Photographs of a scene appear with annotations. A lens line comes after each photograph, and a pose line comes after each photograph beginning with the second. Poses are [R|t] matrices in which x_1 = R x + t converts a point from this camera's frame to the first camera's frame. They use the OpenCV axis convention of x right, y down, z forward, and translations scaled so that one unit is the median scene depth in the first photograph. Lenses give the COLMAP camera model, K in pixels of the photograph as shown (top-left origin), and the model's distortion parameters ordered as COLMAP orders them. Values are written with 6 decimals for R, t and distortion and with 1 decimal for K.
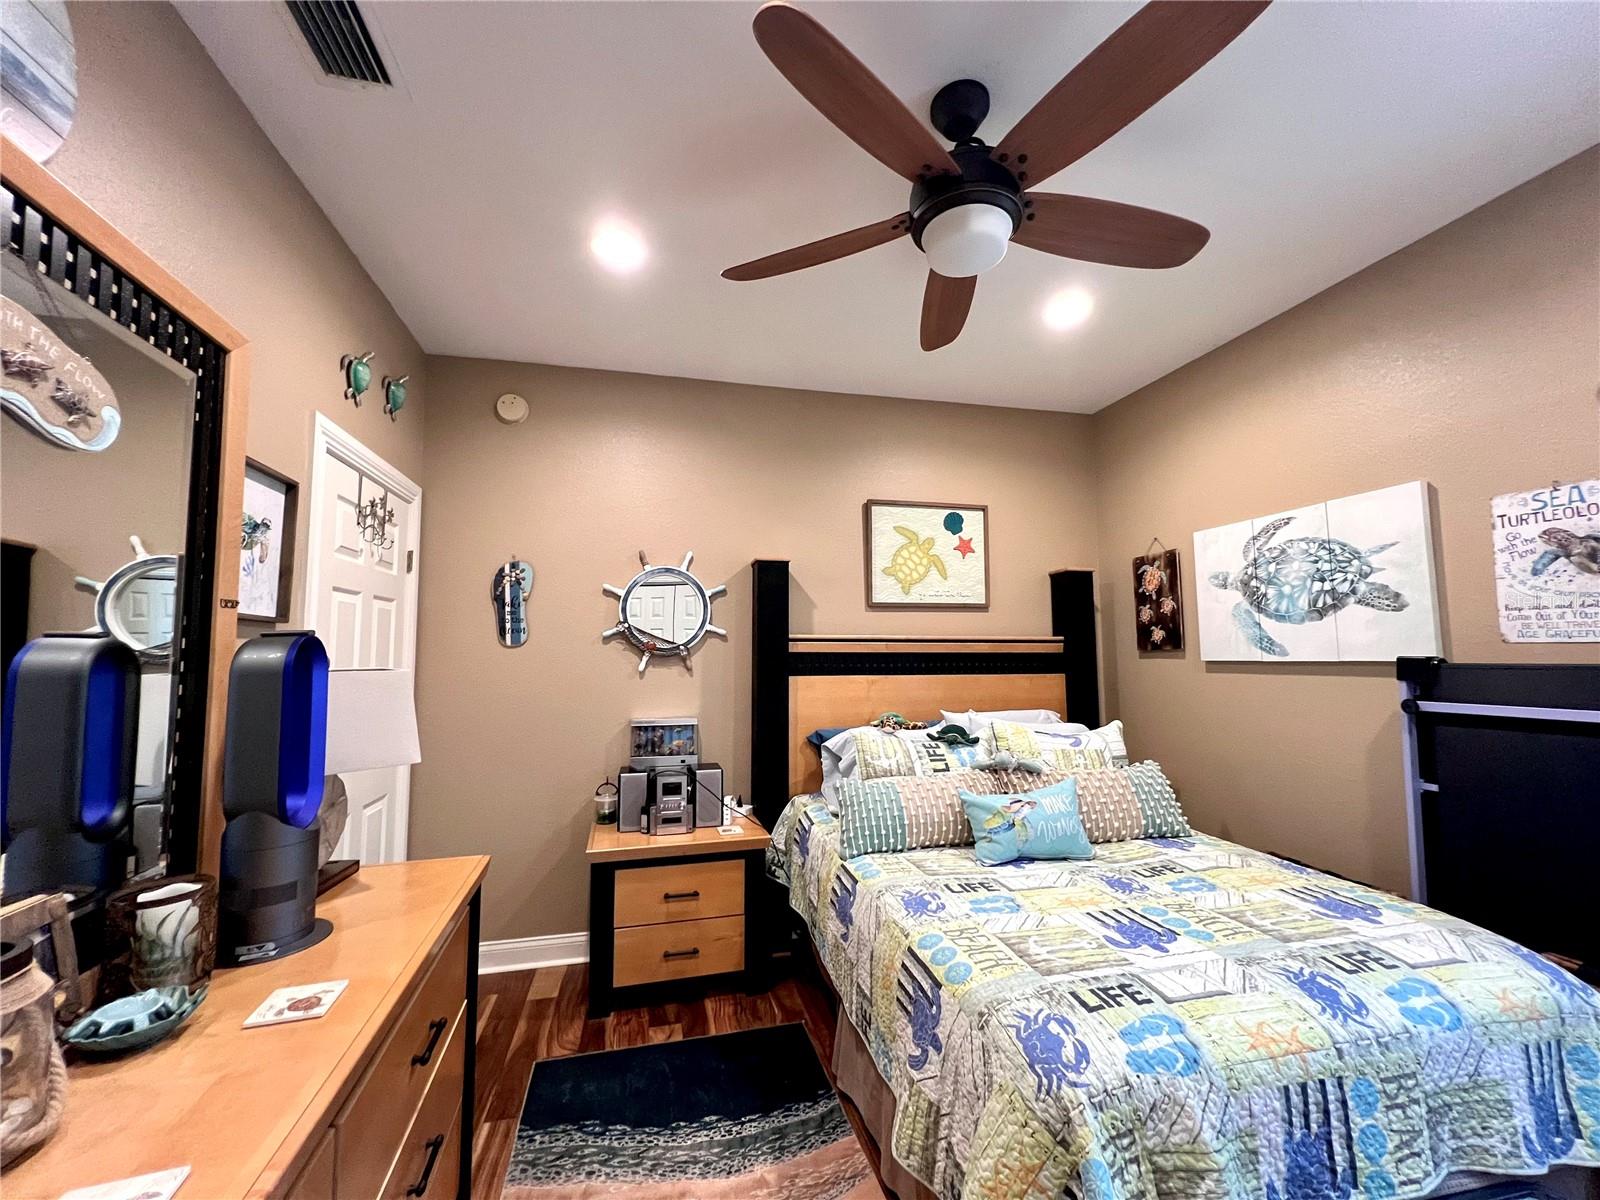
lens RADIAL K [[645.6, 0, 800.2], [0, 645.6, 603.7], [0, 0, 1]] dist [-0.001666, -0.000215]
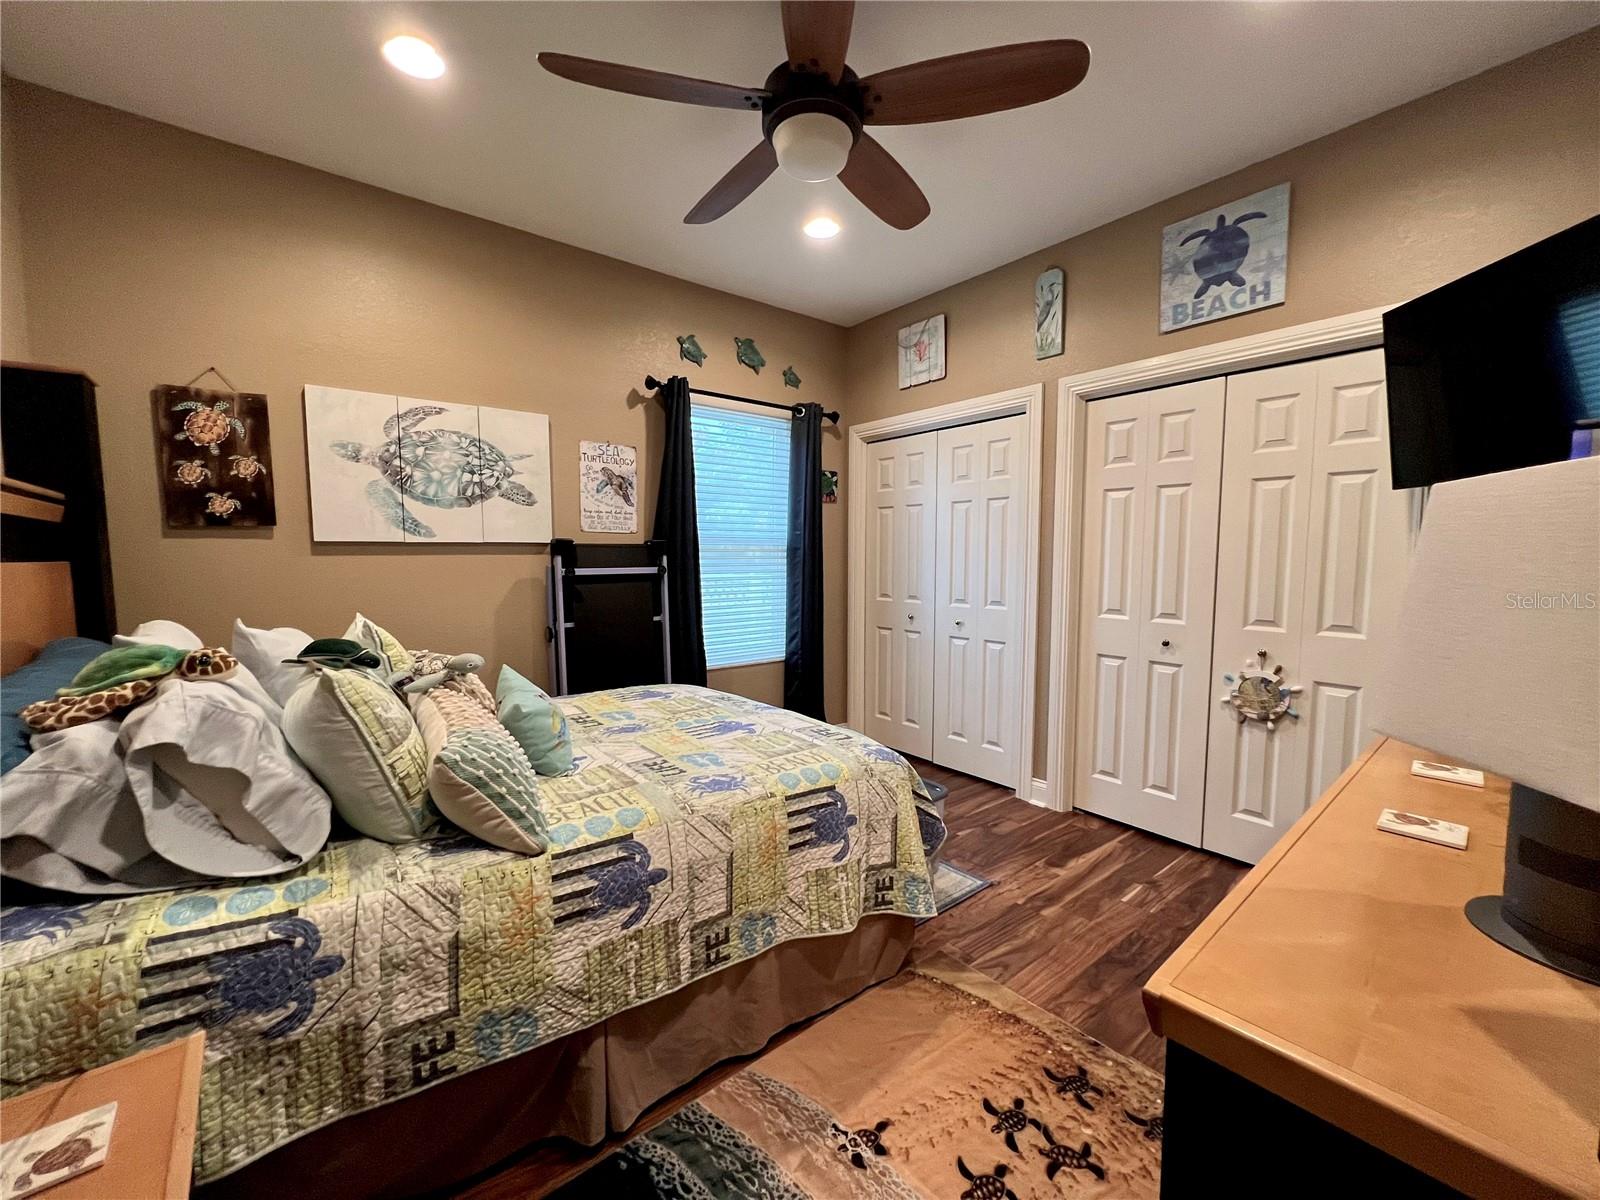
lens RADIAL K [[645.6, 0, 800.9], [0, 645.6, 606.2], [0, 0, 1]] dist [-0.001666, -0.000215]
pose [[-0.431755, -0.064629, 0.899672, -0.506267], [-0.067416, 0.996952, 0.039264, 0.116951], [-0.899468, -0.043700, -0.434796, 0.953612]]
